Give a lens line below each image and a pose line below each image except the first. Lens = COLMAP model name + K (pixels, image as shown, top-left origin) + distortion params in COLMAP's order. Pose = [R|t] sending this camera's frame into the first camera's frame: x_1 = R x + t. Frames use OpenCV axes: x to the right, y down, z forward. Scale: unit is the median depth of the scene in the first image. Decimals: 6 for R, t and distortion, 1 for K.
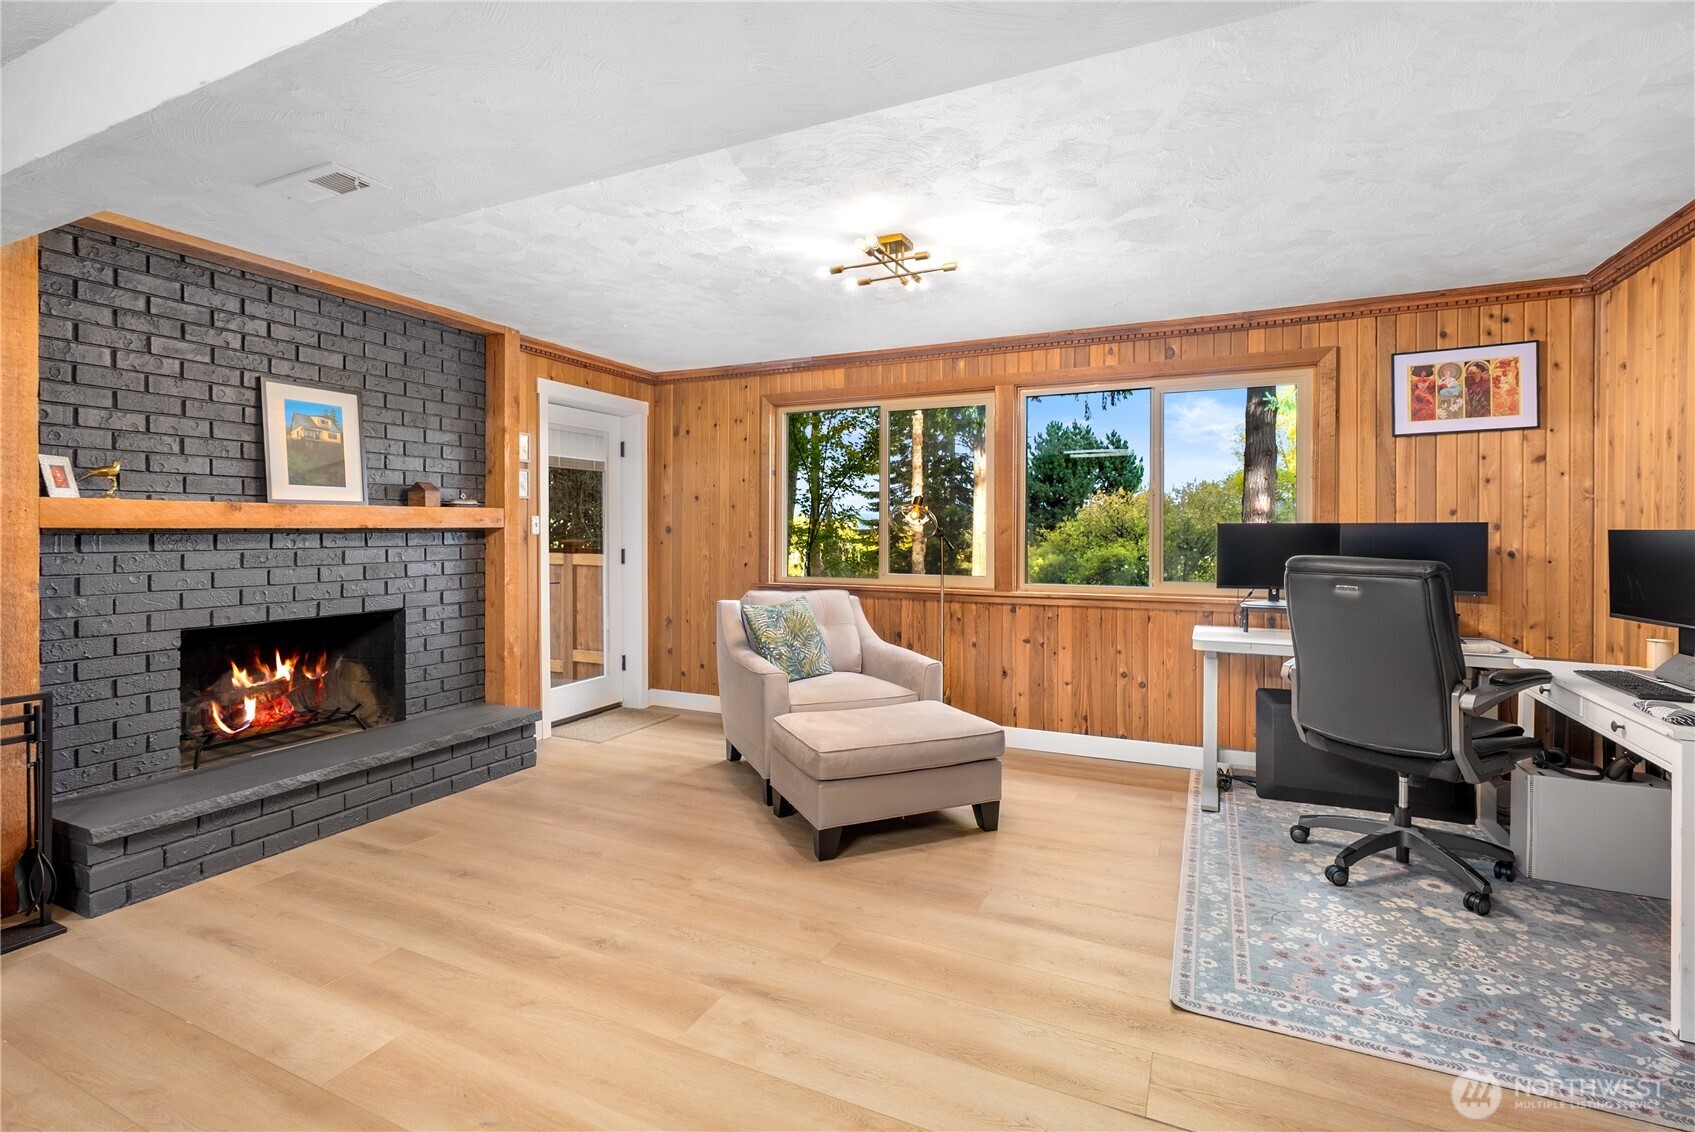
lens RADIAL K [[772.2, 0, 832.3], [0, 772.2, 533.7], [0, 0, 1]] dist [-0.006309, 0.003461]
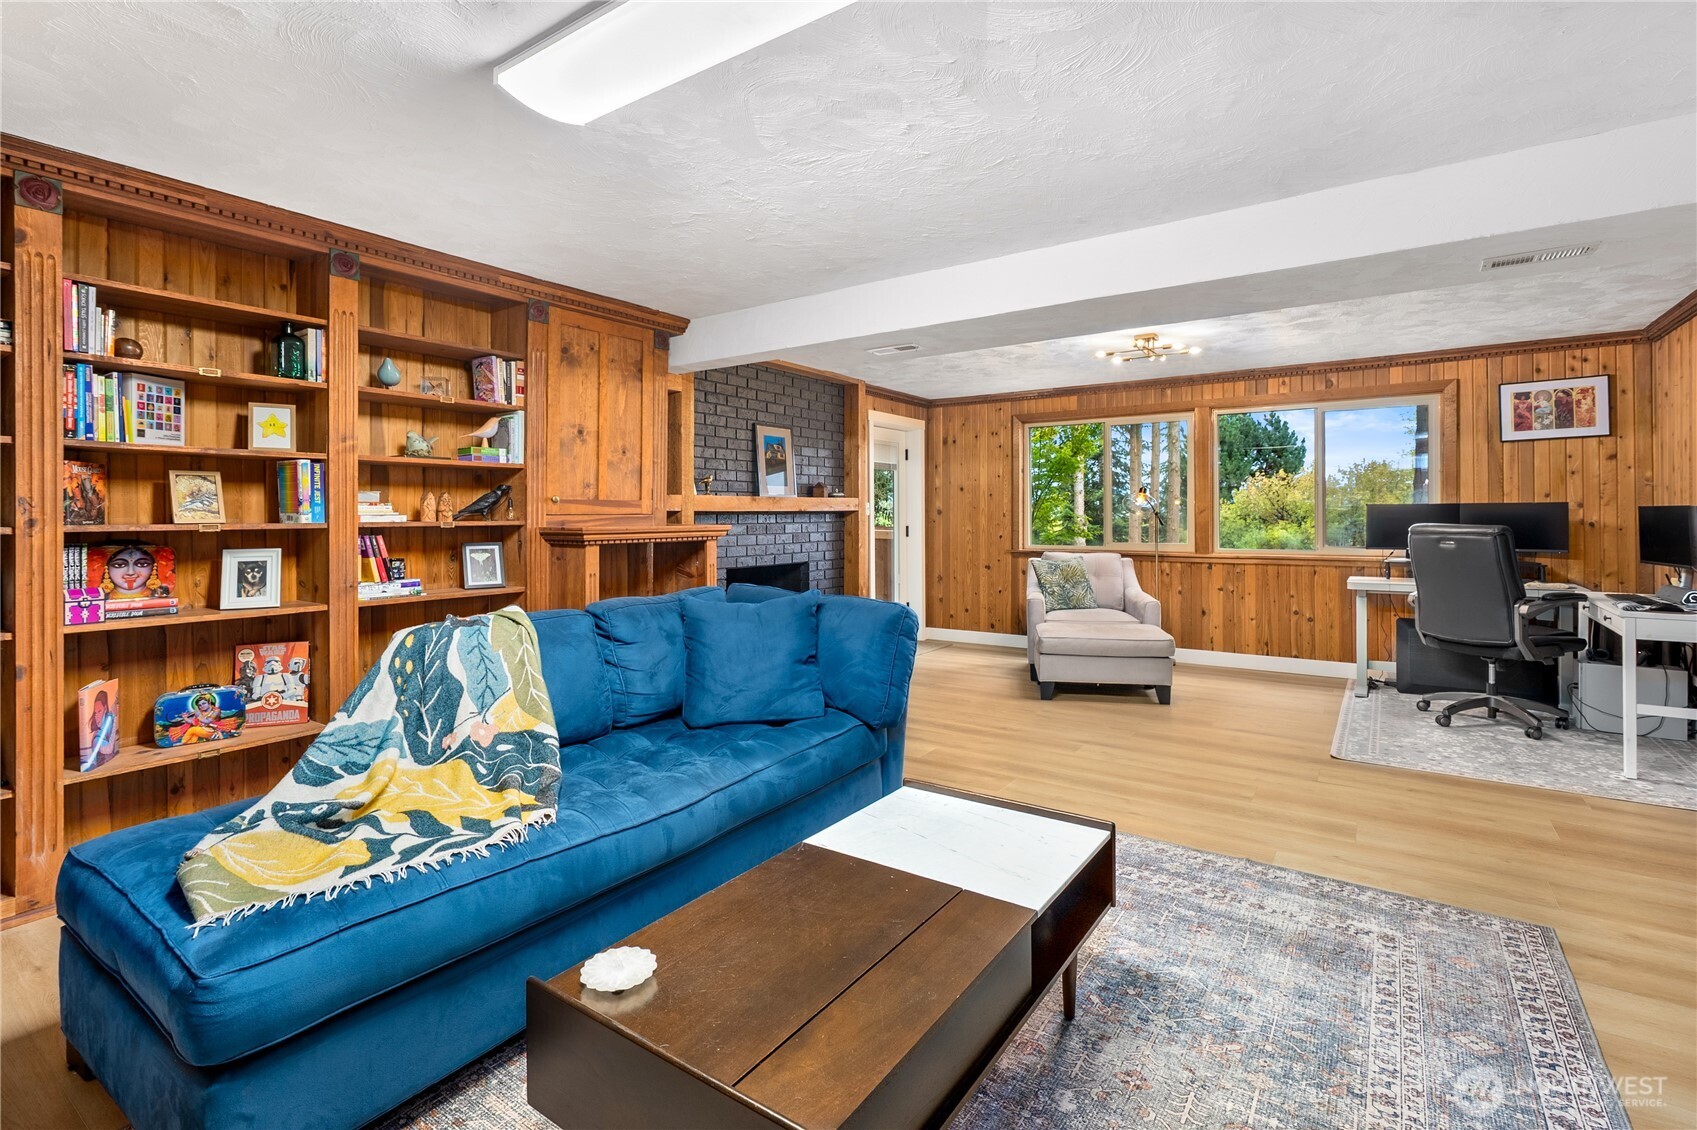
lens RADIAL K [[773.1, 0, 840.0], [0, 773.1, 512.4], [0, 0, 1]] dist [-0.006309, 0.003461]
pose [[0.987257, -0.005926, -0.159025, -0.242616], [0.004568, 0.999950, -0.008901, 0.010249], [0.159070, 0.008061, 0.987234, -0.580890]]
